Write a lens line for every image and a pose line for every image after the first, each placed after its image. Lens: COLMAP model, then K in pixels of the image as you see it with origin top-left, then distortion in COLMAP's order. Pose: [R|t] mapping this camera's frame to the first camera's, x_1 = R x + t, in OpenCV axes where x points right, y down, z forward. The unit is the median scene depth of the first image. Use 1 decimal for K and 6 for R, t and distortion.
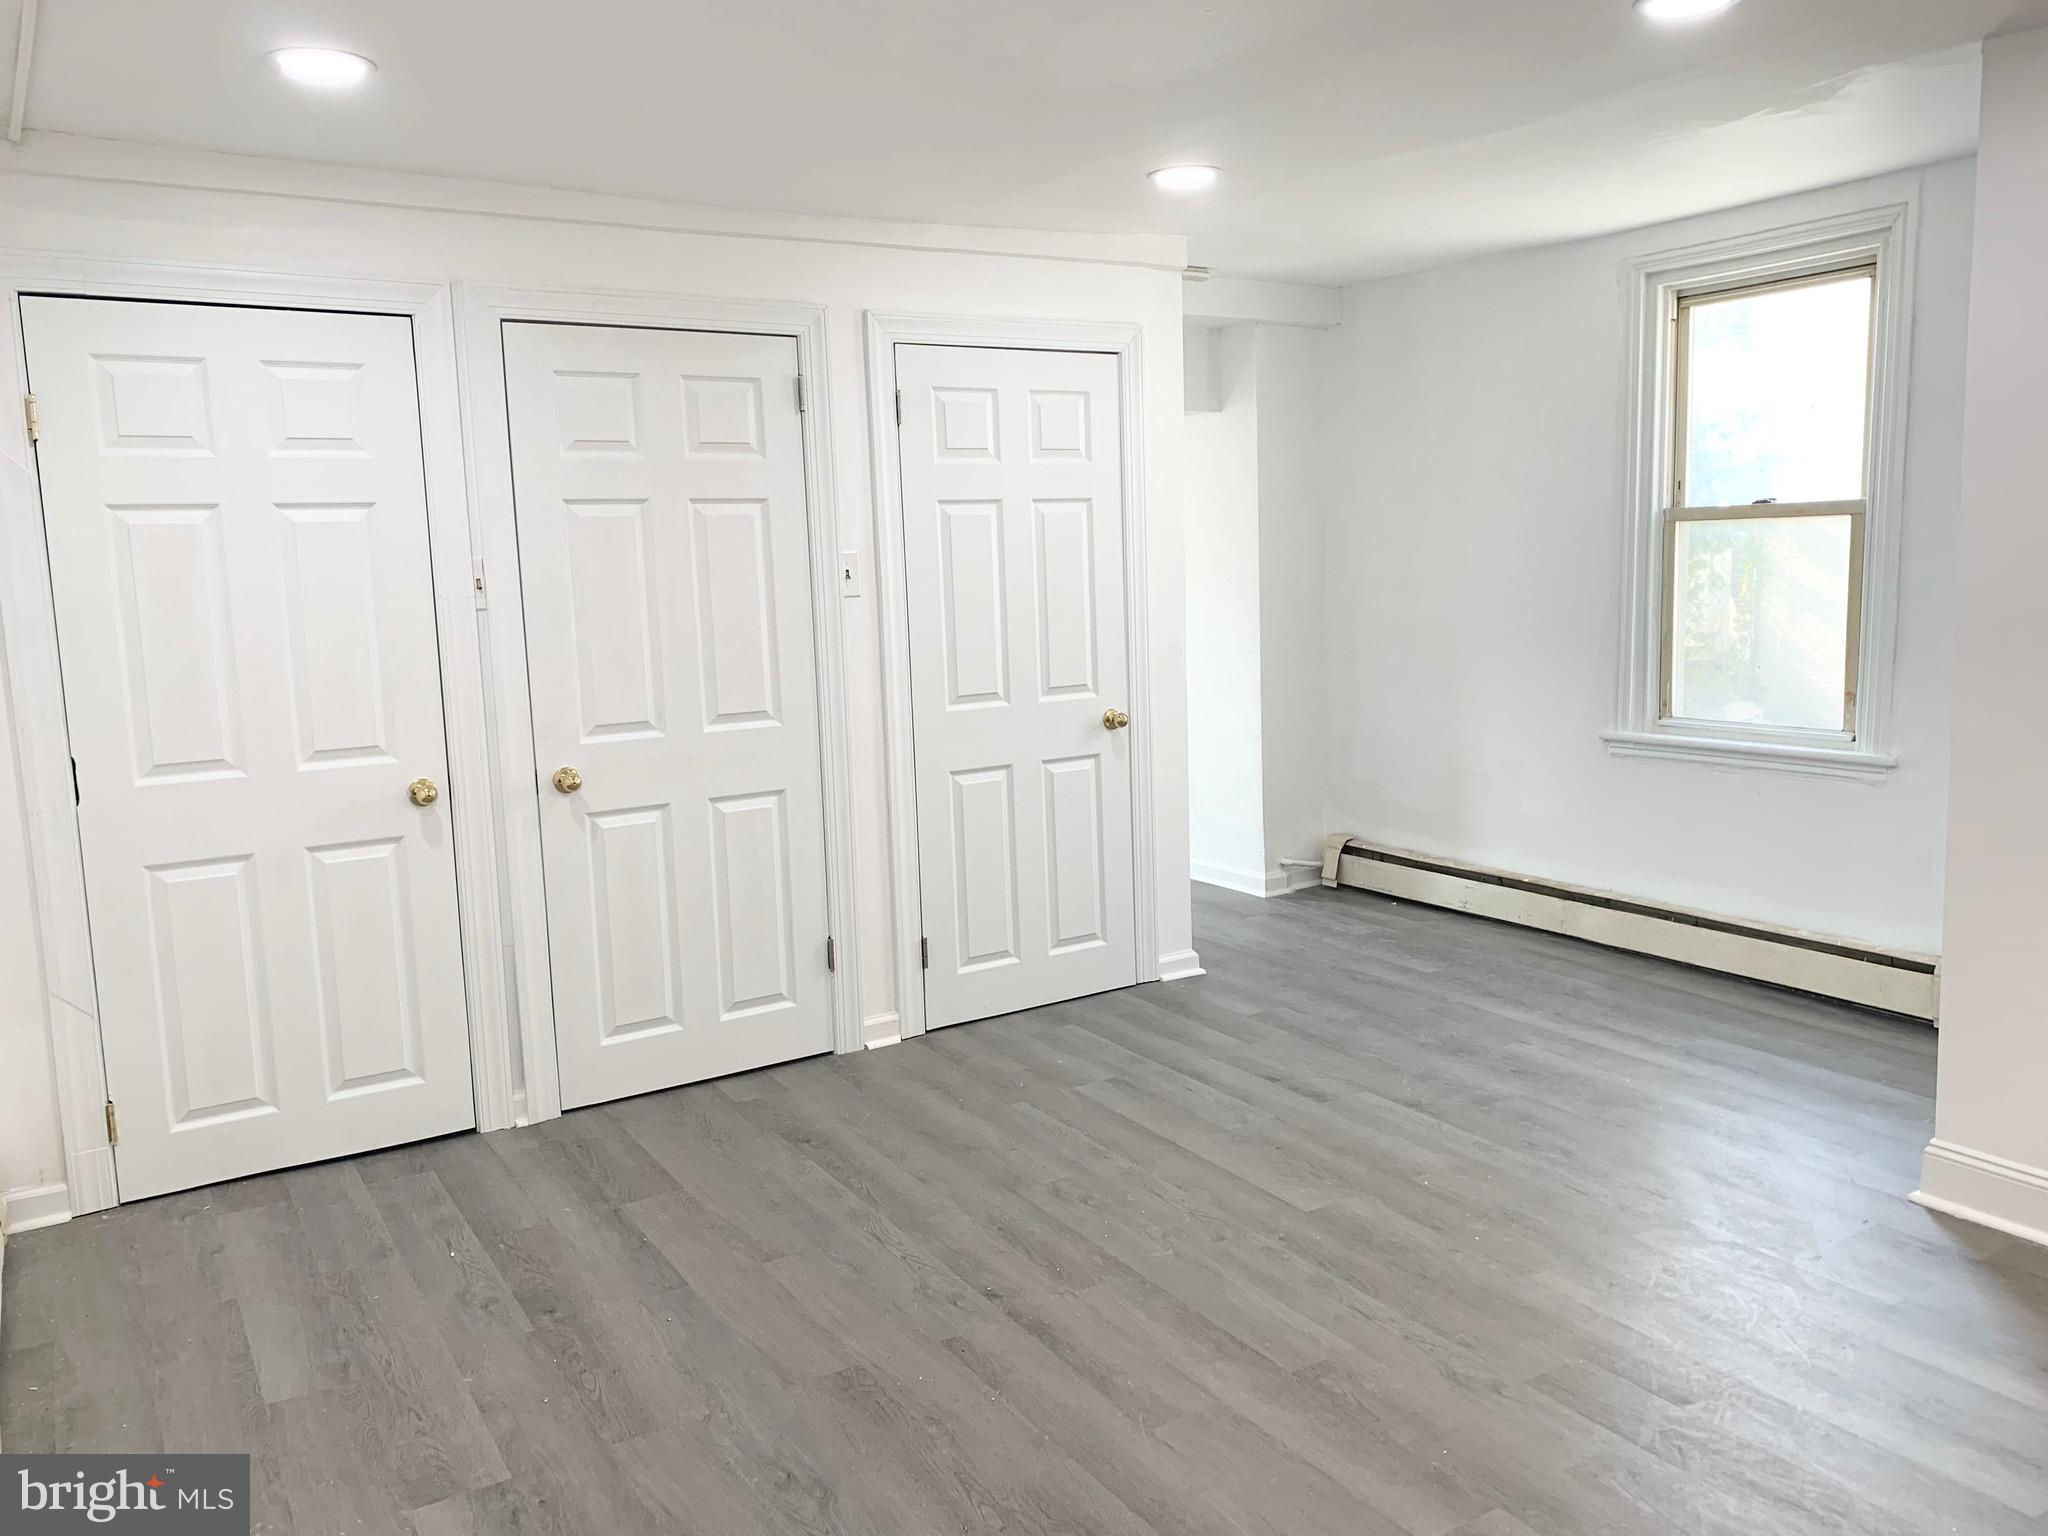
lens RADIAL K [[1555.7, 0, 1033.1], [0, 1555.7, 739.4], [0, 0, 1]] dist [0.040785, -0.008903]
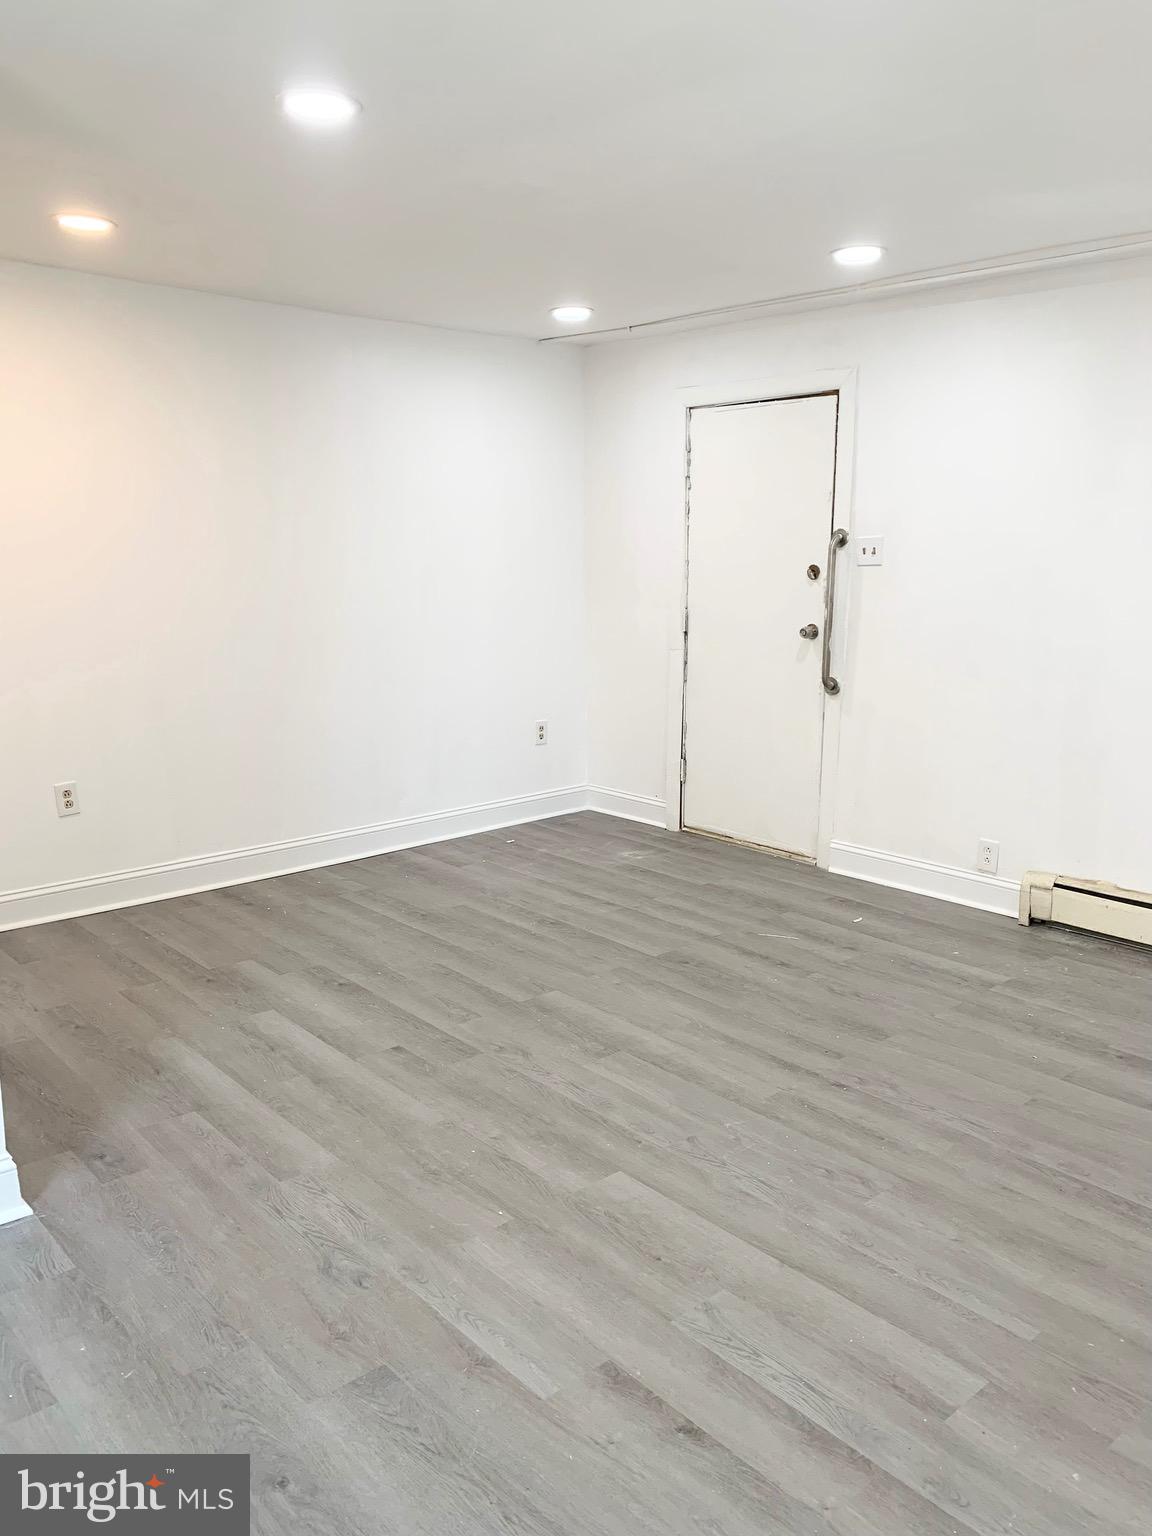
lens RADIAL K [[1166.8, 0, 576.0], [0, 1166.8, 768.0], [0, 0, 1]] dist [0.040785, -0.008903]
pose [[-0.985368, 0.051900, -0.162347, 0.338191], [-0.002297, 0.948381, 0.317126, -0.225494], [0.170426, 0.312859, -0.934384, 1.750673]]
